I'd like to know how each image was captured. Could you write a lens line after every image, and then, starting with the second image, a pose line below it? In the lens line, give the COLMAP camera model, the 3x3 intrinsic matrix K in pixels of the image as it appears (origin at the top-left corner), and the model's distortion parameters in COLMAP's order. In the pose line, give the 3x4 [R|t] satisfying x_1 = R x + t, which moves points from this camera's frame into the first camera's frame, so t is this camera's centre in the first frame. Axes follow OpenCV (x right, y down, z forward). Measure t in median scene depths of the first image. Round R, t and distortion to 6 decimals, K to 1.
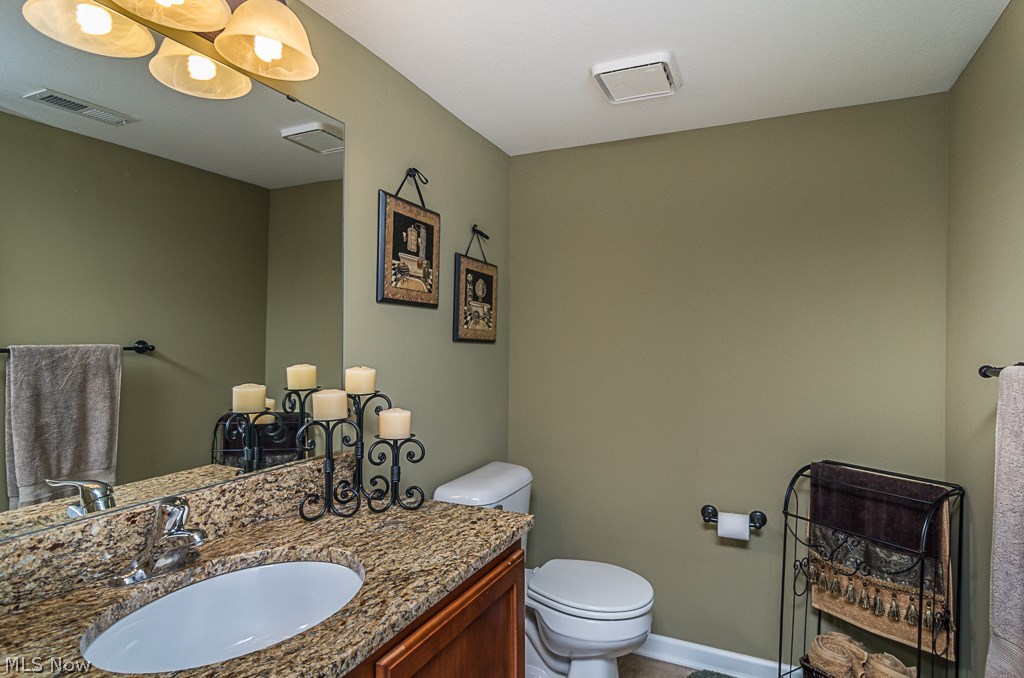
lens RADIAL K [[555.2, 0, 515.3], [0, 555.2, 342.4], [0, 0, 1]] dist [-0.000135, 0.001359]
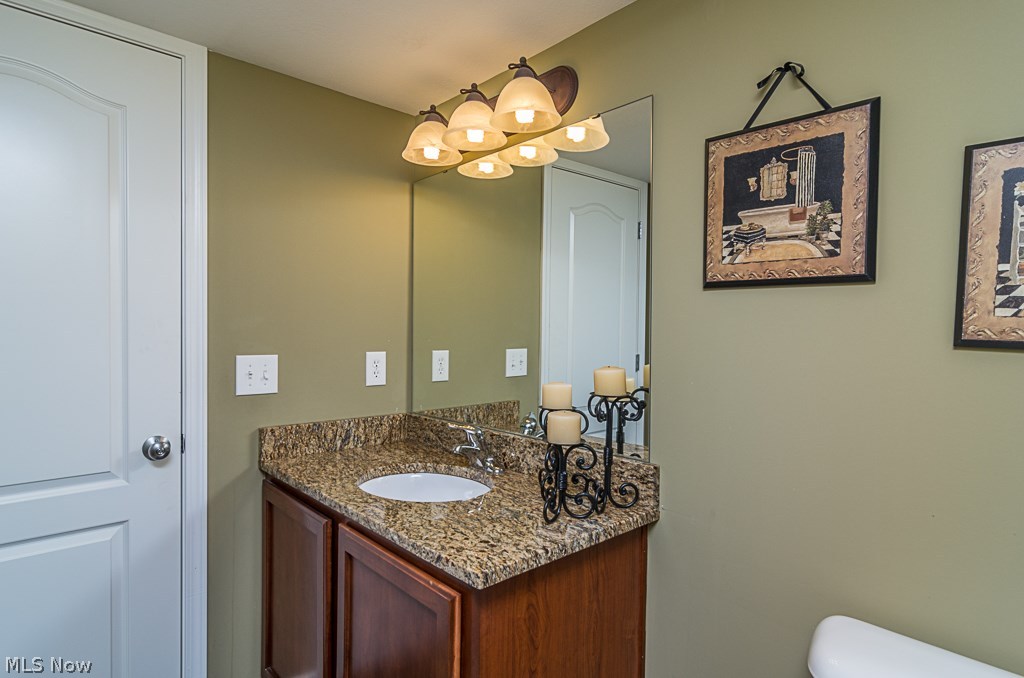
lens RADIAL K [[555.2, 0, 515.3], [0, 555.2, 342.4], [0, 0, 1]] dist [-0.000135, 0.001359]
pose [[-0.378477, 0.007428, -0.925581, 0.537306], [-0.021840, 0.999618, 0.016953, -0.006463], [0.925353, 0.026631, -0.378170, 1.019839]]
